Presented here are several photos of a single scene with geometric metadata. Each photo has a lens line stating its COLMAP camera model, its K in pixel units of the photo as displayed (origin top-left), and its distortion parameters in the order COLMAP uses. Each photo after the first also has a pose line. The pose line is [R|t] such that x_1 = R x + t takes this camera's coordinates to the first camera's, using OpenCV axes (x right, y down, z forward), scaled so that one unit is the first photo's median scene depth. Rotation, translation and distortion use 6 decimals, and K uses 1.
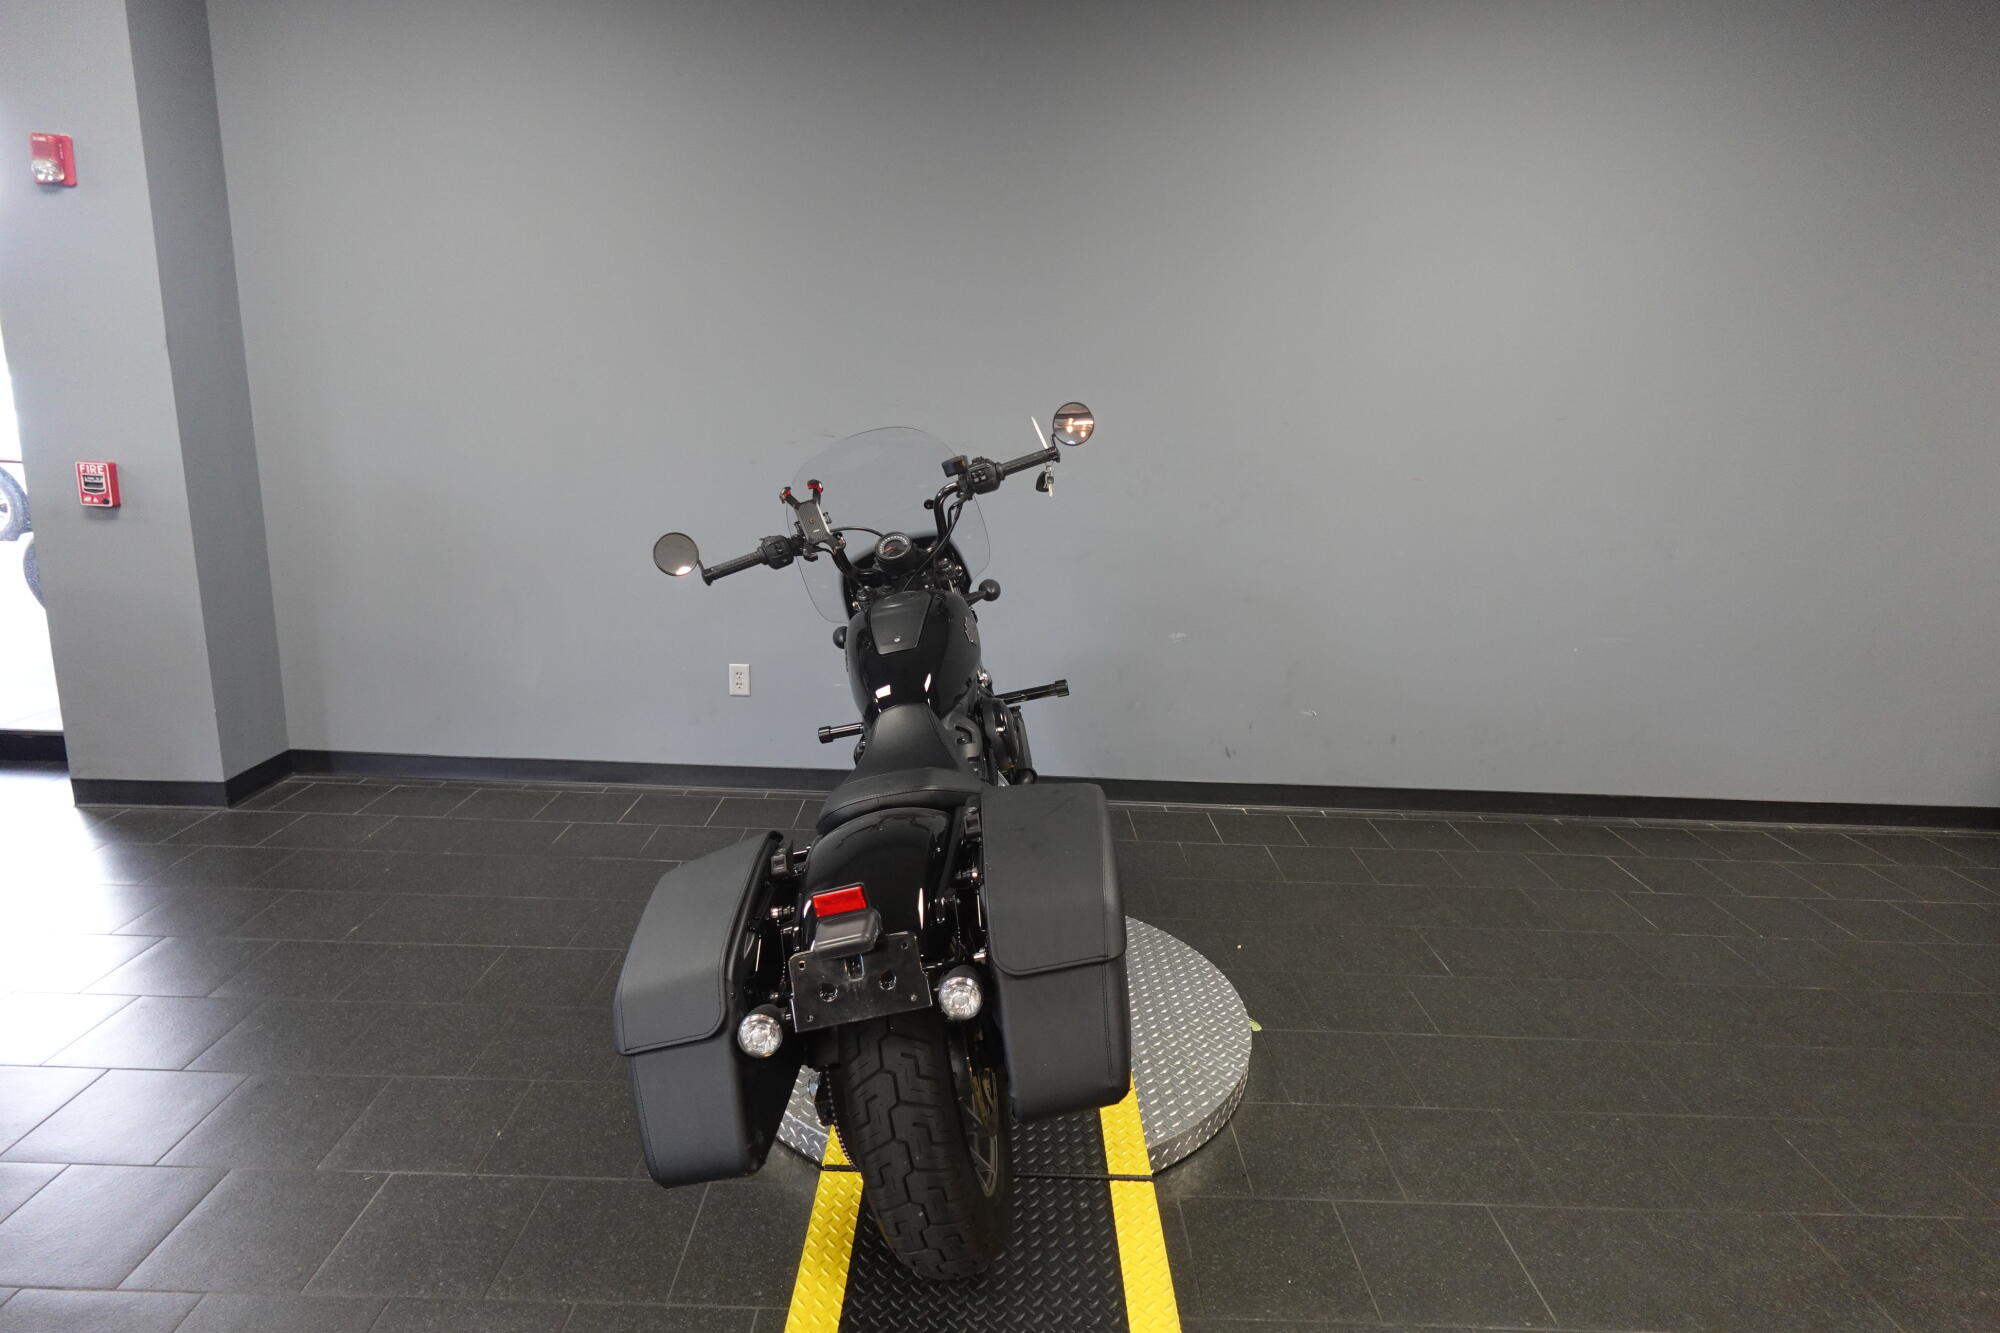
lens RADIAL K [[1135.8, 0, 1000.0], [0, 1135.8, 666.5], [0, 0, 1]] dist [0.002644, -0.001577]
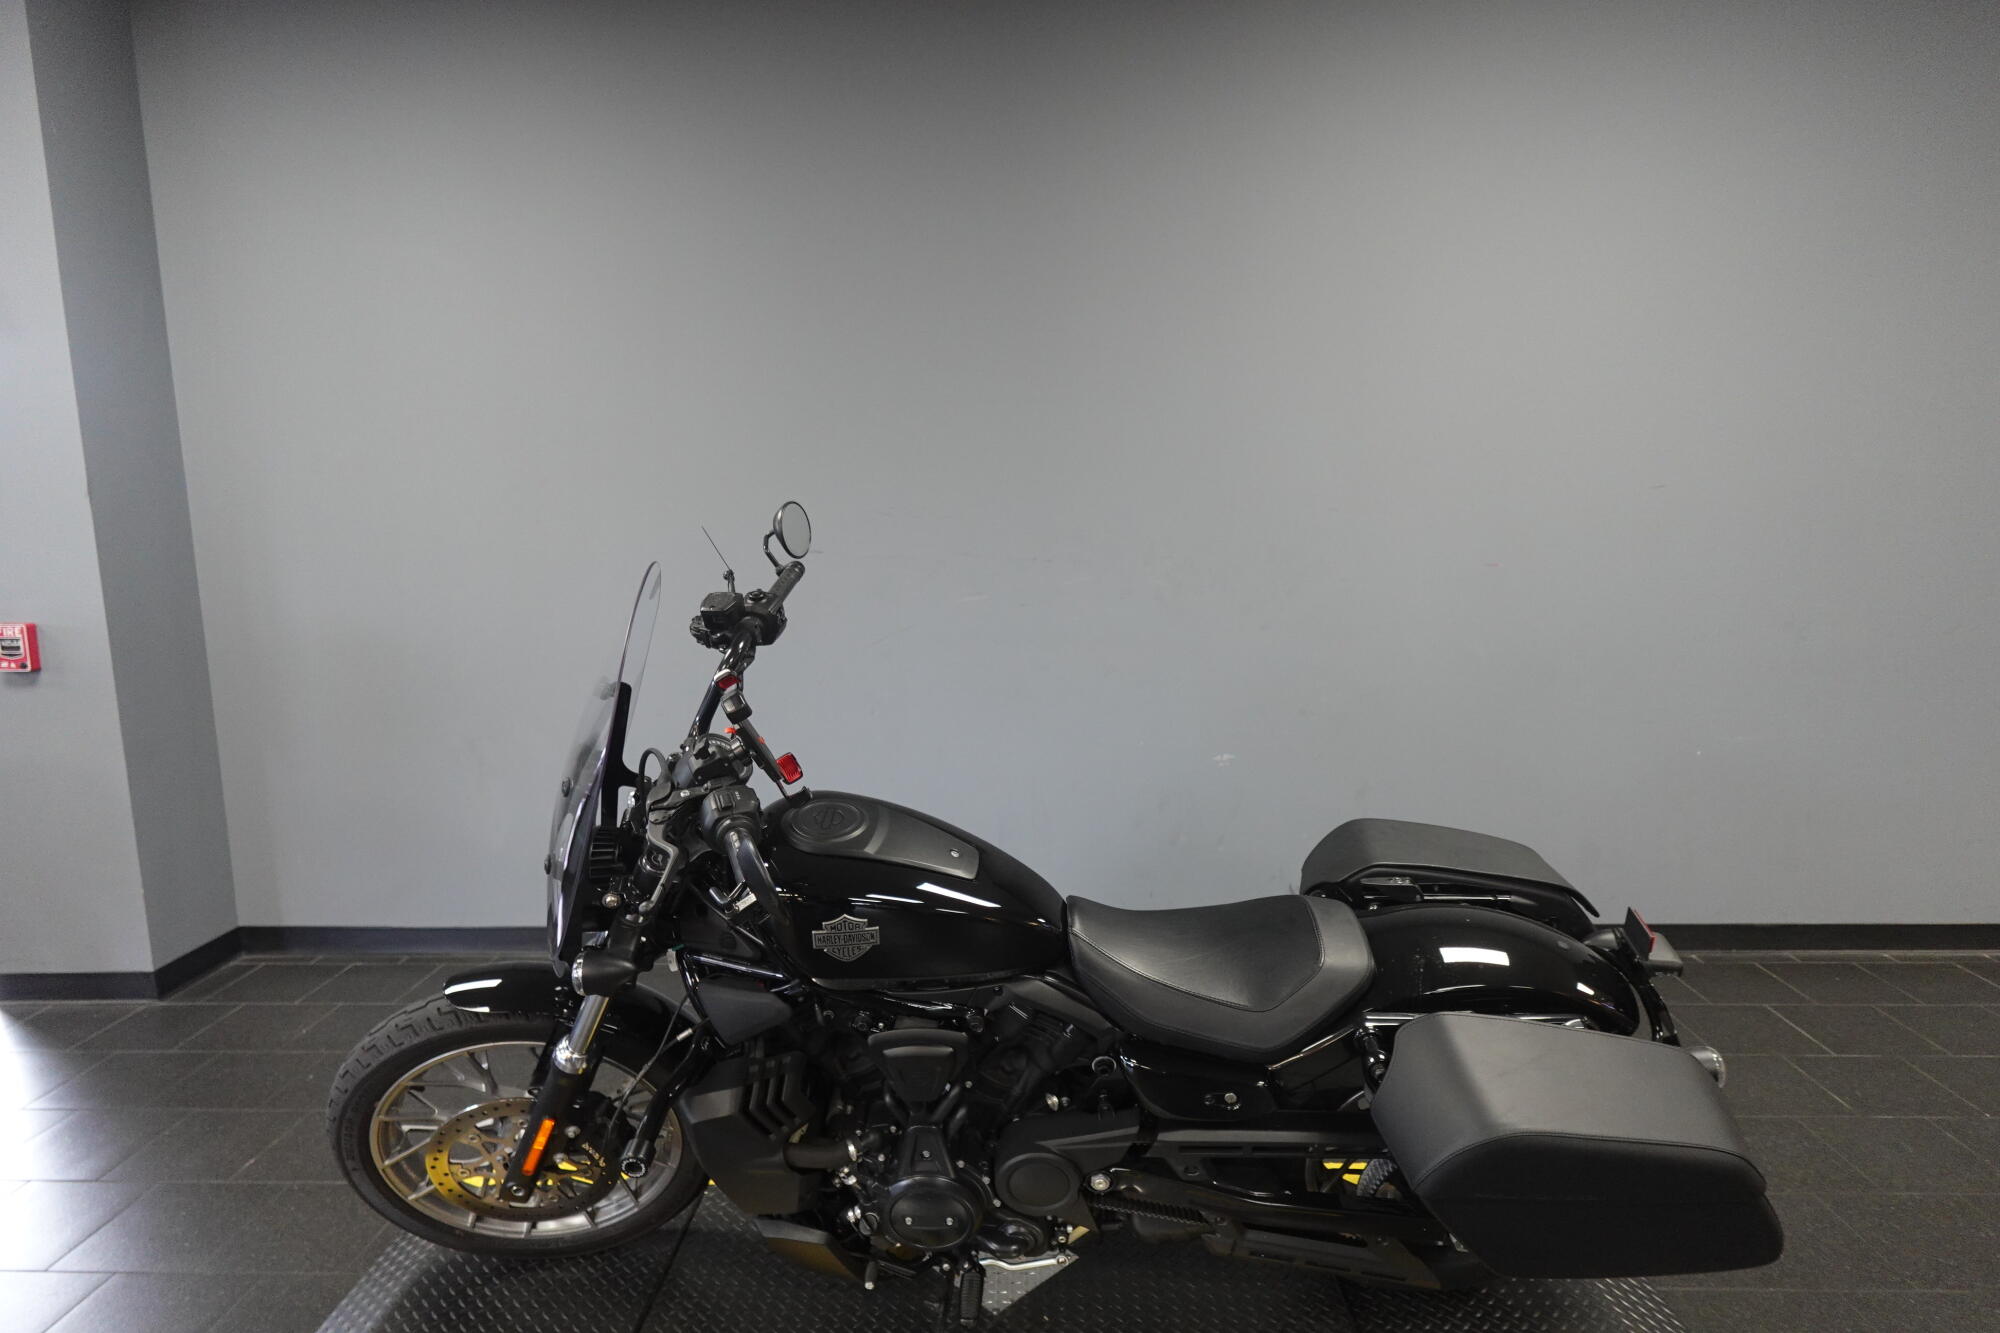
lens RADIAL K [[1136.1, 0, 1000.0], [0, 1136.1, 666.5], [0, 0, 1]] dist [0.005808, -0.004621]
pose [[0.997407, -0.048175, -0.053460, 0.040892], [0.043348, 0.995173, -0.088043, -0.031122], [0.057443, 0.085498, 0.994681, 0.140561]]
